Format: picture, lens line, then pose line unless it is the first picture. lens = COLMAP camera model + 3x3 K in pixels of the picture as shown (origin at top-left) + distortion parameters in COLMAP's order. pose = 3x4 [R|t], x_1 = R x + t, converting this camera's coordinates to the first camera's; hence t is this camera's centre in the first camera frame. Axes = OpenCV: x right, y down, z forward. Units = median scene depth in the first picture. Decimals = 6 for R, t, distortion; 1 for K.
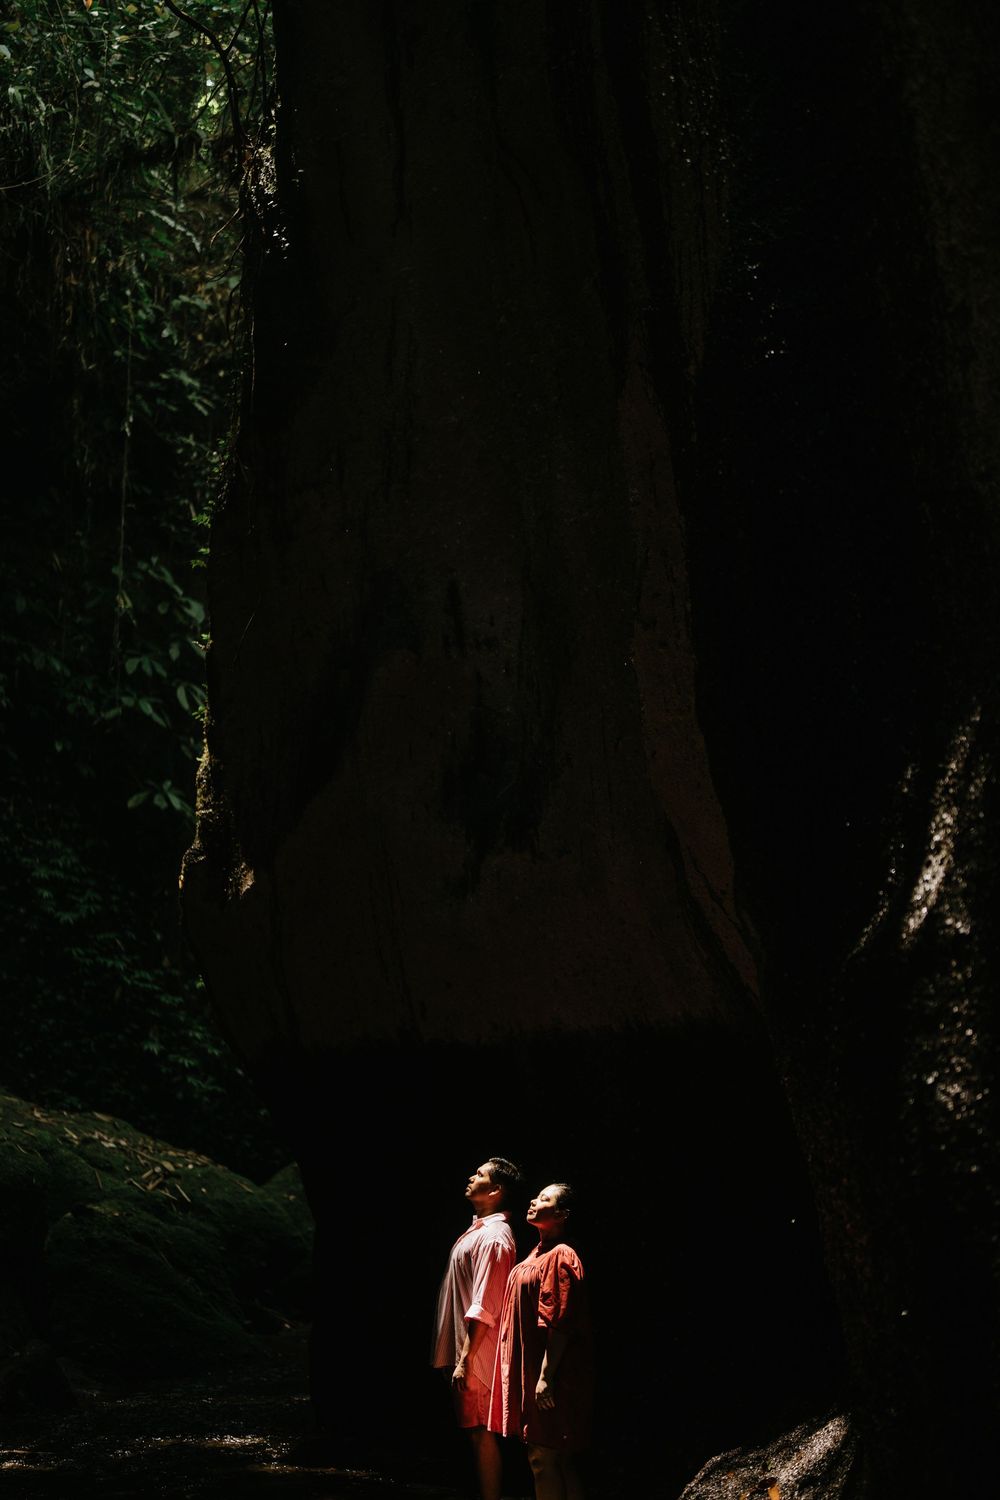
lens RADIAL K [[1980.6, 0, 500.0], [0, 1980.6, 750.0], [0, 0, 1]] dist [-0.151053, 0.914932]
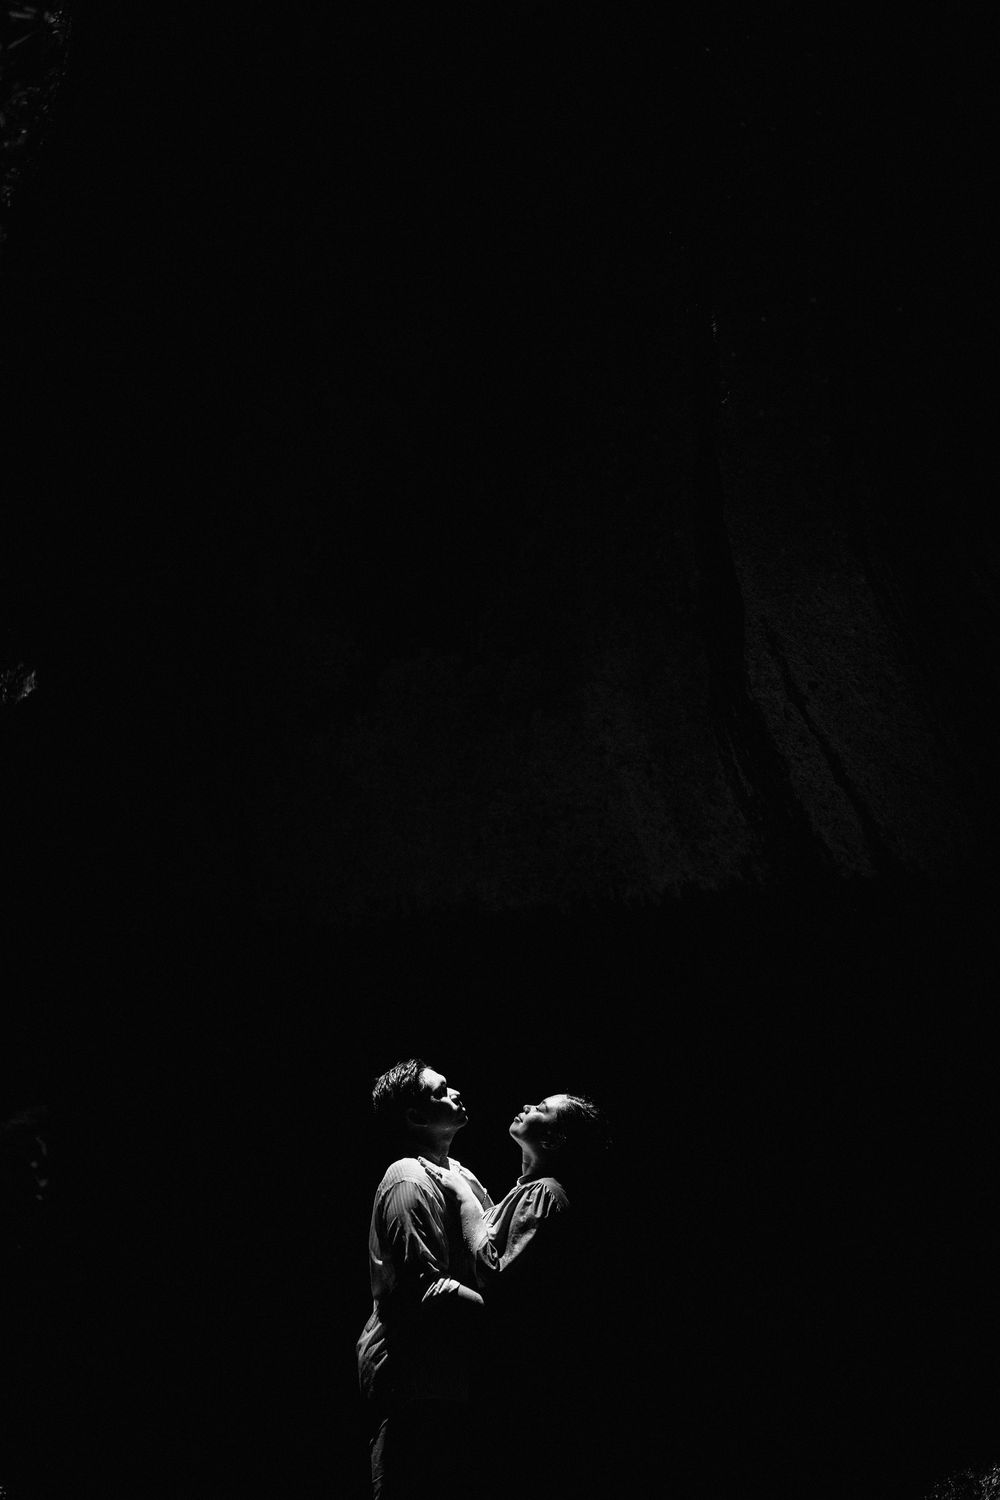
lens RADIAL K [[2062.6, 0, 500.0], [0, 2062.6, 750.0], [0, 0, 1]] dist [-0.134841, 0.756661]
pose [[0.982803, 0.085546, 0.163649, -0.049059], [-0.084910, 0.996329, -0.010886, 0.051266], [-0.163980, -0.003197, 0.986459, 0.149318]]
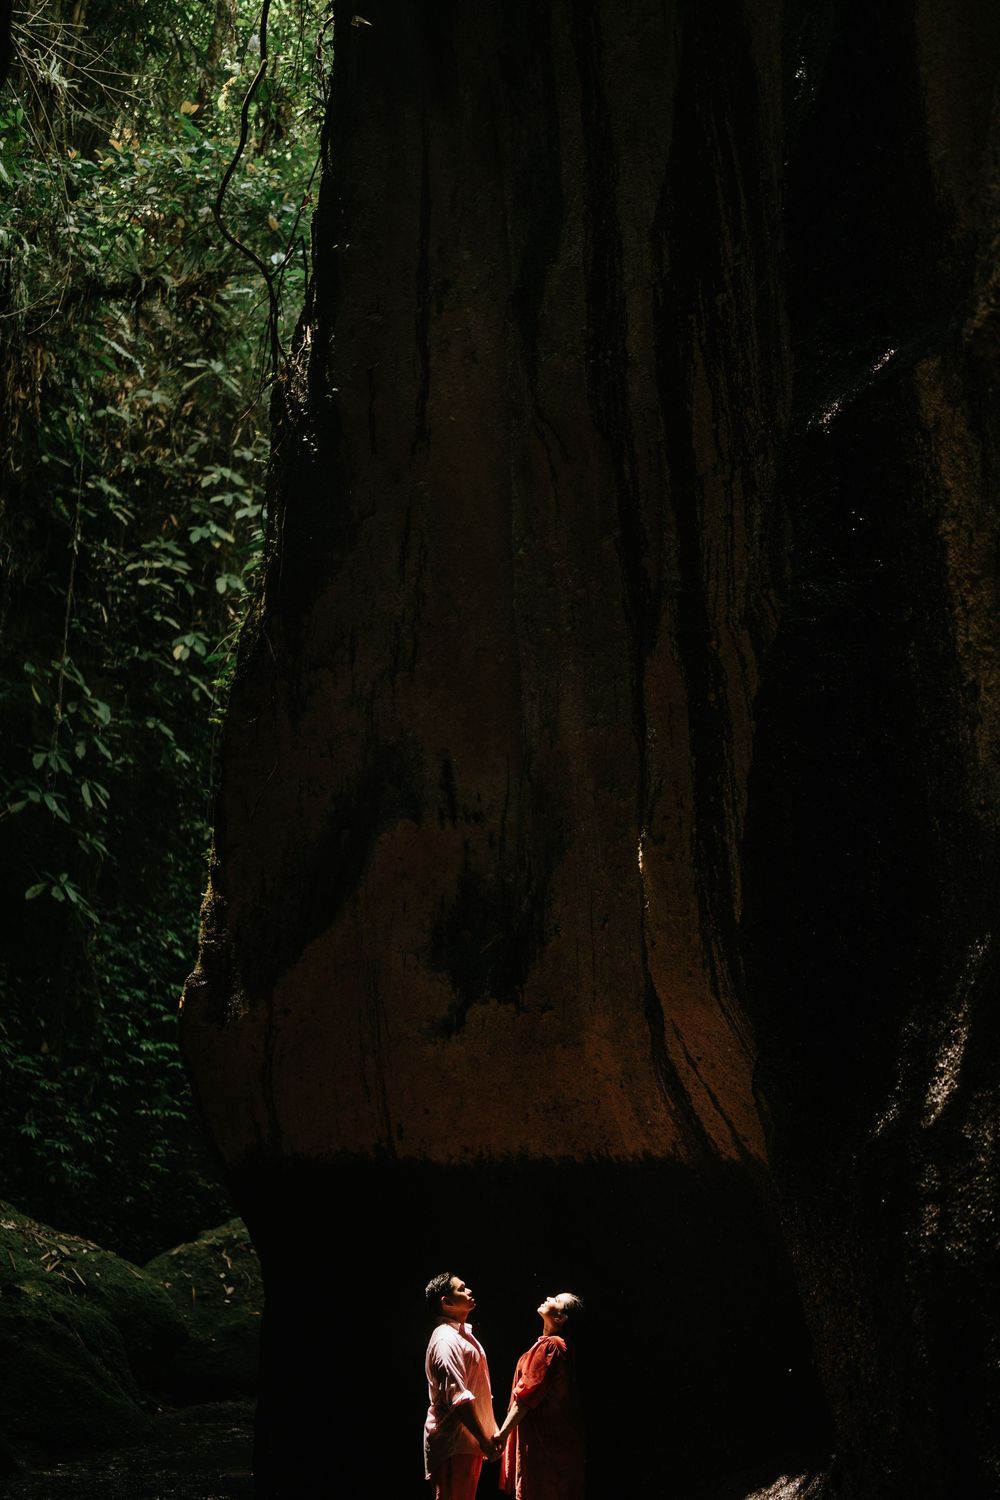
lens RADIAL K [[2062.6, 0, 500.0], [0, 2062.6, 750.0], [0, 0, 1]] dist [-0.134841, 0.756661]
pose [[0.991587, 0.075870, 0.104872, -0.073942], [-0.071958, 0.996581, -0.040600, -0.027381], [-0.107593, 0.032712, 0.993657, -0.124497]]
